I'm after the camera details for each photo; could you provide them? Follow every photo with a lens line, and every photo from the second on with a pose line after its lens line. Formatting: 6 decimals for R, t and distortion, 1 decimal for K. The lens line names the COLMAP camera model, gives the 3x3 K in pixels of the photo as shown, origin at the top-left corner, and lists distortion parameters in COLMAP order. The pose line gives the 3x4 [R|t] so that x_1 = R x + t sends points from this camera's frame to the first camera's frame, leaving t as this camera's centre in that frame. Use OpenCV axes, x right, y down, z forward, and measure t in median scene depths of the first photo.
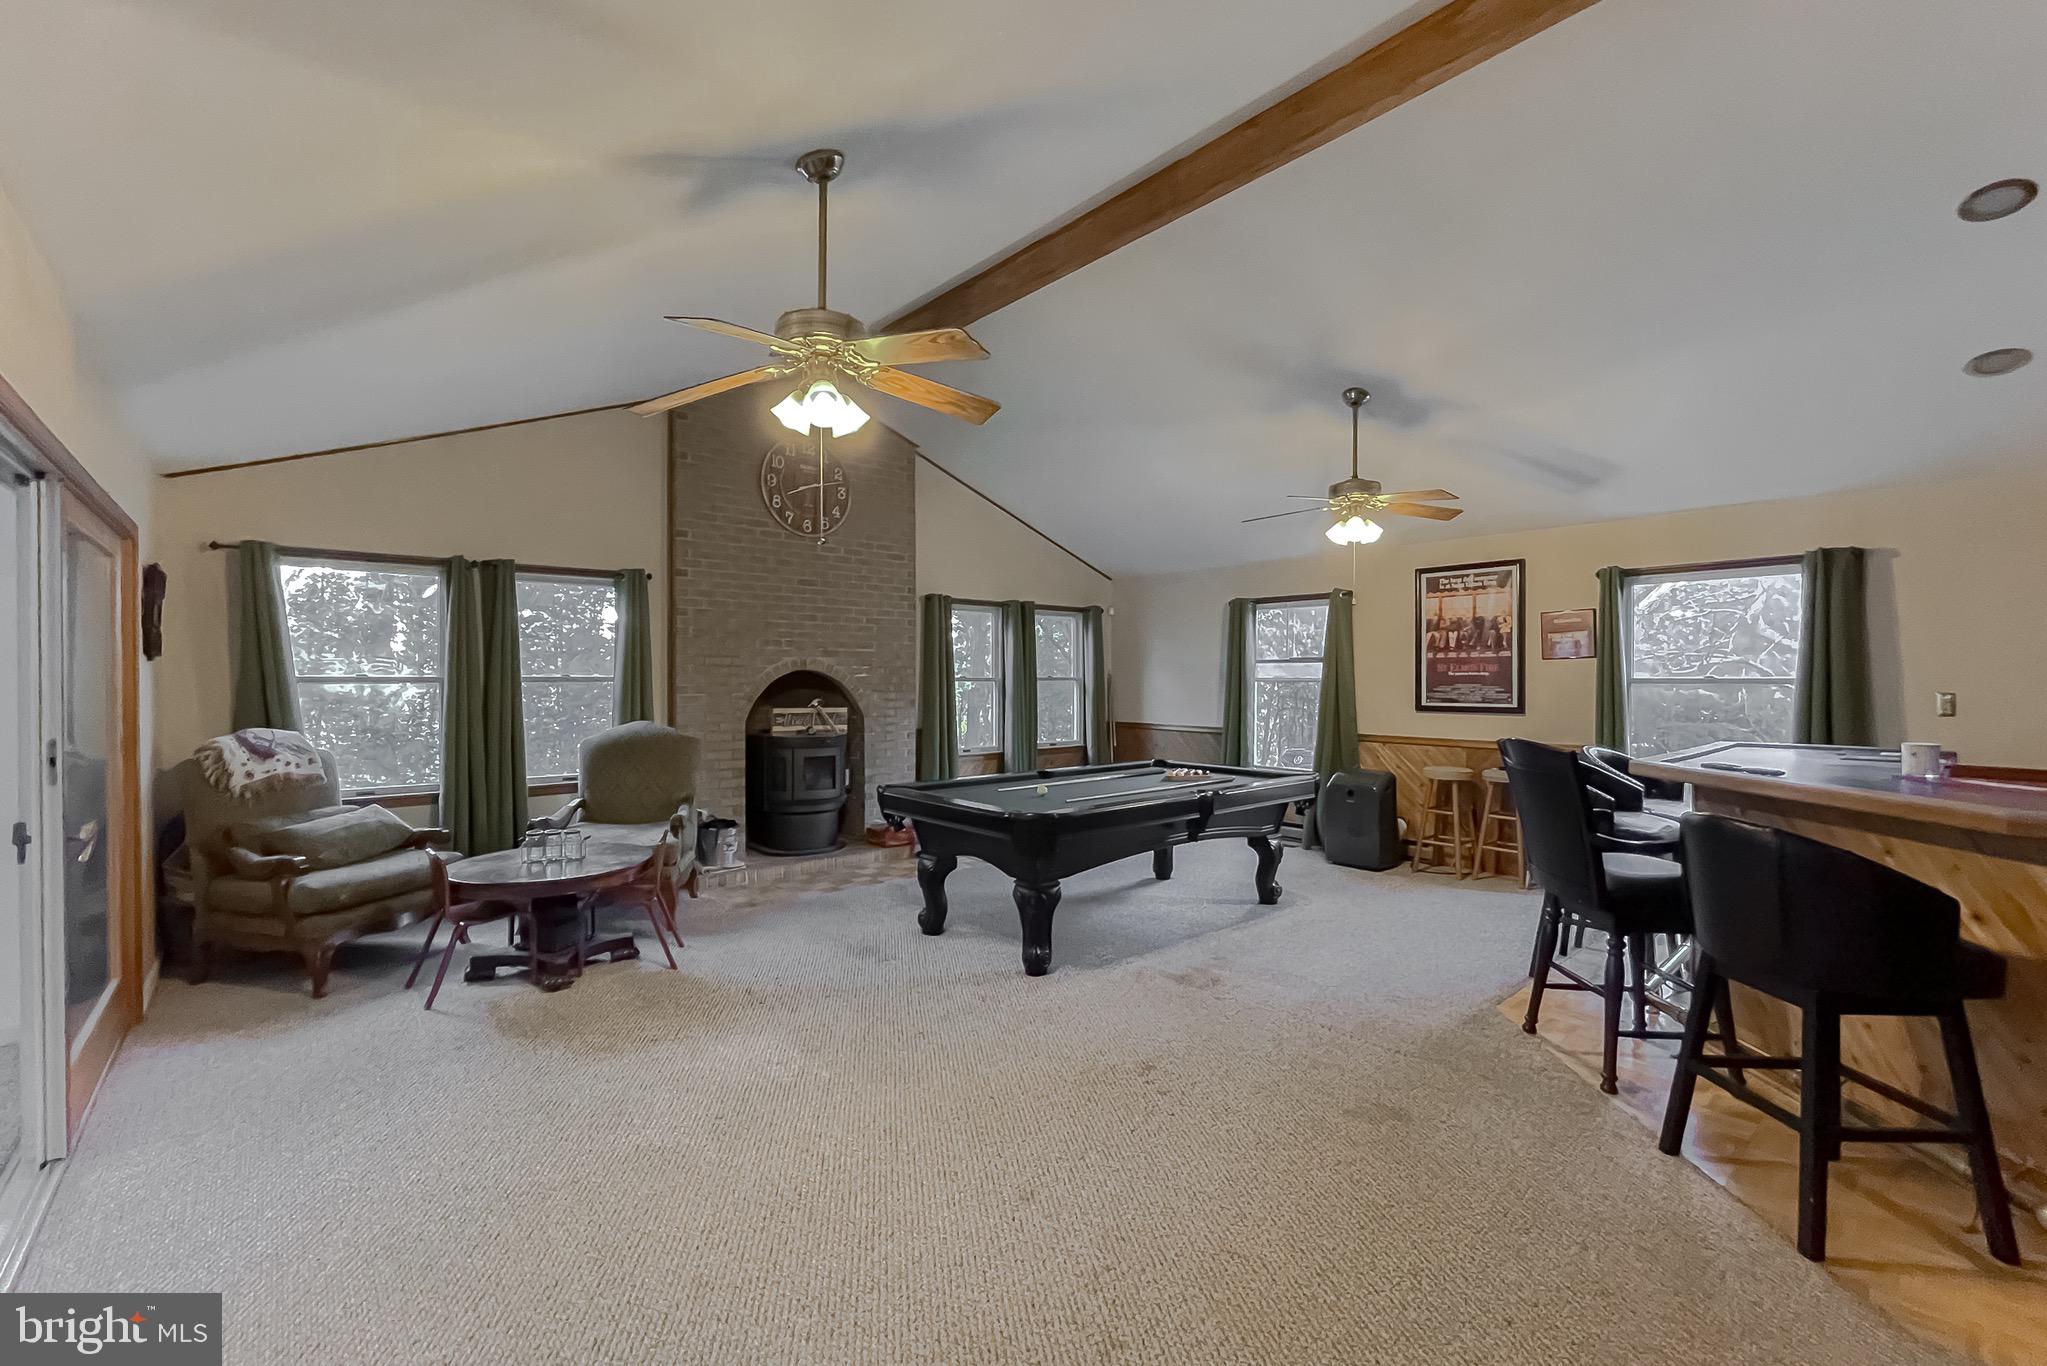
lens RADIAL K [[864.9, 0, 1024.9], [0, 864.9, 682.5], [0, 0, 1]] dist [-0.002747, 0.001084]
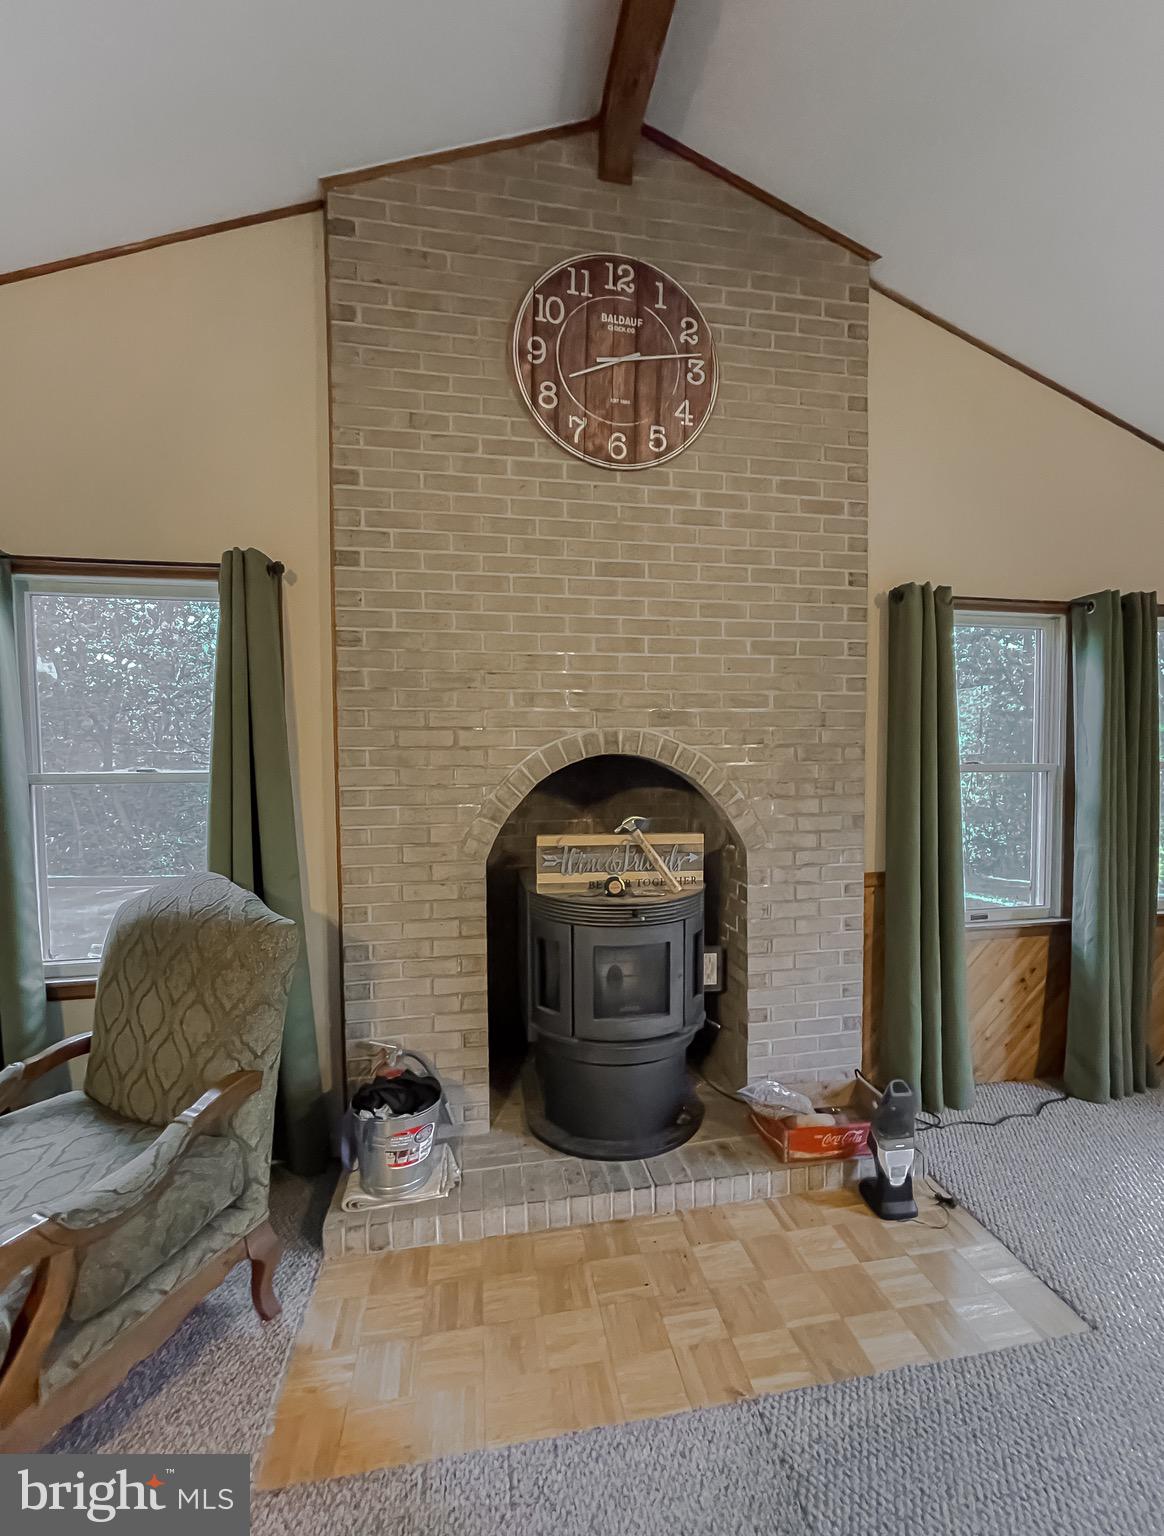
lens RADIAL K [[665.6, 0, 584.9], [0, 665.6, 777.6], [0, 0, 1]] dist [-0.000430, -0.000164]
pose [[0.856447, 0.014194, -0.516040, -0.075407], [0.003651, 0.999430, 0.033550, -0.013197], [0.516222, -0.030618, 0.855907, 0.657800]]
